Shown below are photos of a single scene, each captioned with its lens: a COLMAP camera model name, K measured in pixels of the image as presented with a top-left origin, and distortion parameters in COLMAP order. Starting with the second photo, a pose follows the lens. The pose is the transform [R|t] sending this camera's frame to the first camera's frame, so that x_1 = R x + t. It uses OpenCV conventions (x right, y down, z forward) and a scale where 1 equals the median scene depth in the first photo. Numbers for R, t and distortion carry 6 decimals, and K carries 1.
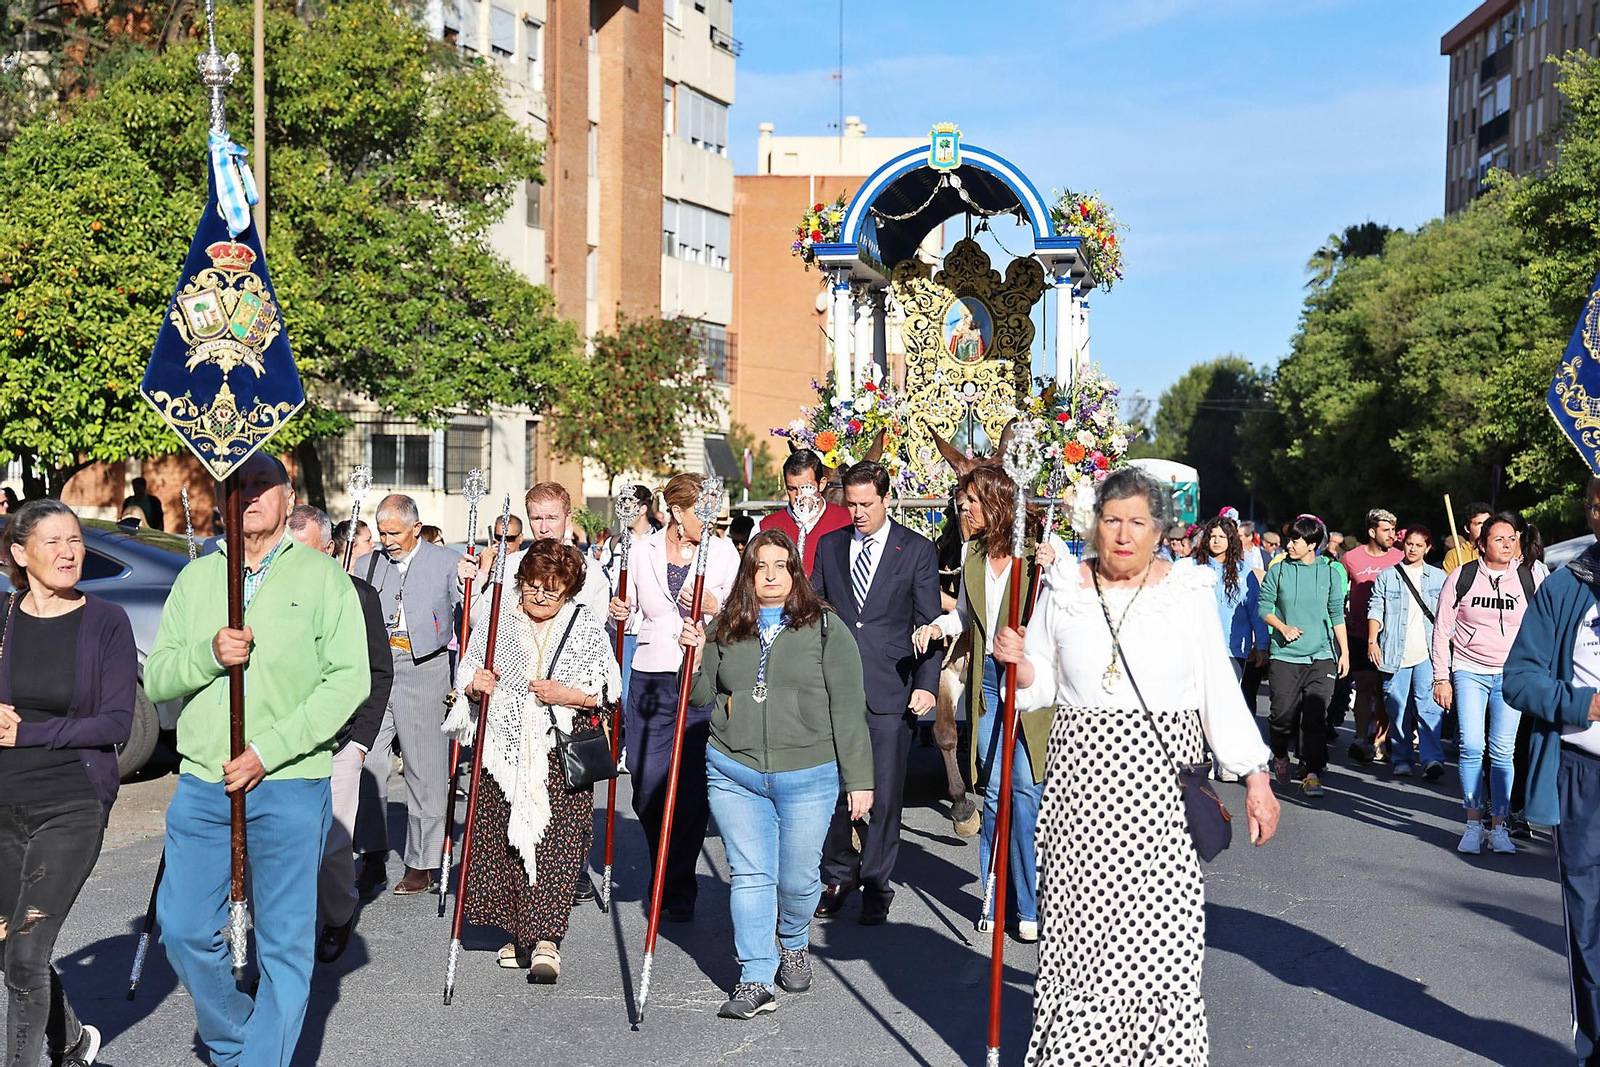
lens RADIAL K [[1889.2, 0, 800.0], [0, 1889.2, 533.5], [0, 0, 1]] dist [0.007614, -0.007479]
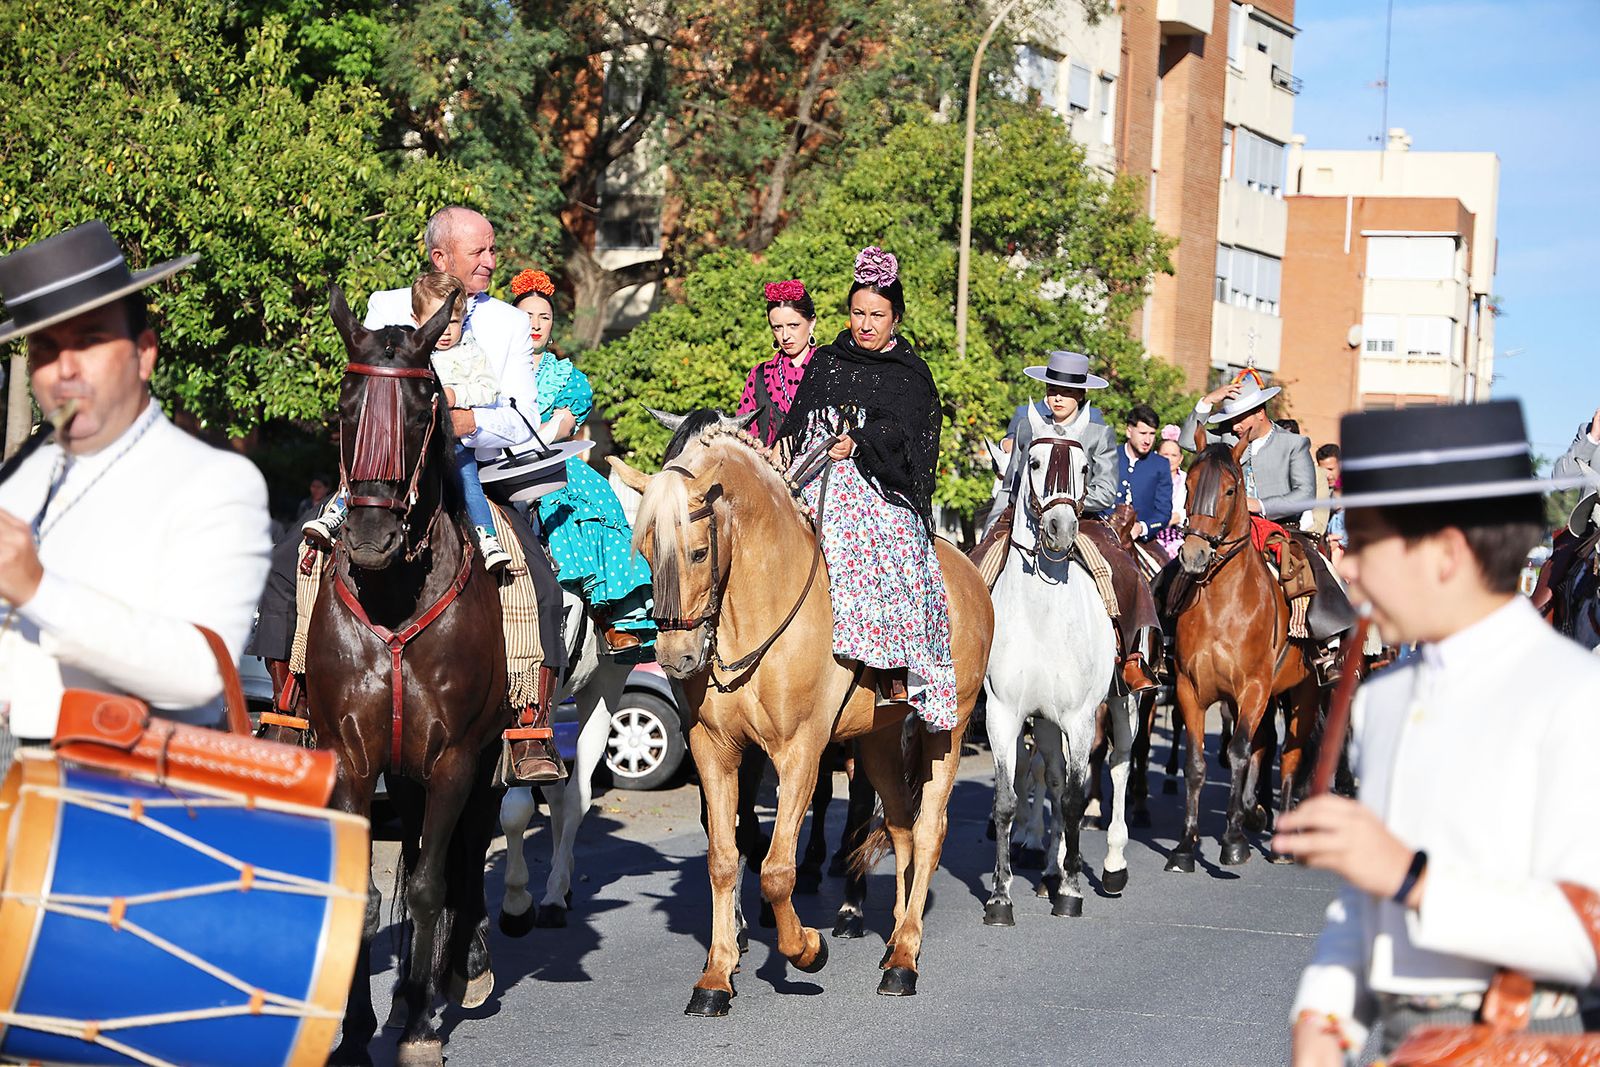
lens RADIAL K [[2557.0, 0, 774.1], [0, 2557.0, 646.1], [0, 0, 1]] dist [0.073332, 0.015858]
pose [[0.985071, 0.038297, -0.167833, -0.071968], [-0.033898, 0.999005, 0.028996, 0.002320], [0.168776, -0.022874, 0.985389, -0.395676]]
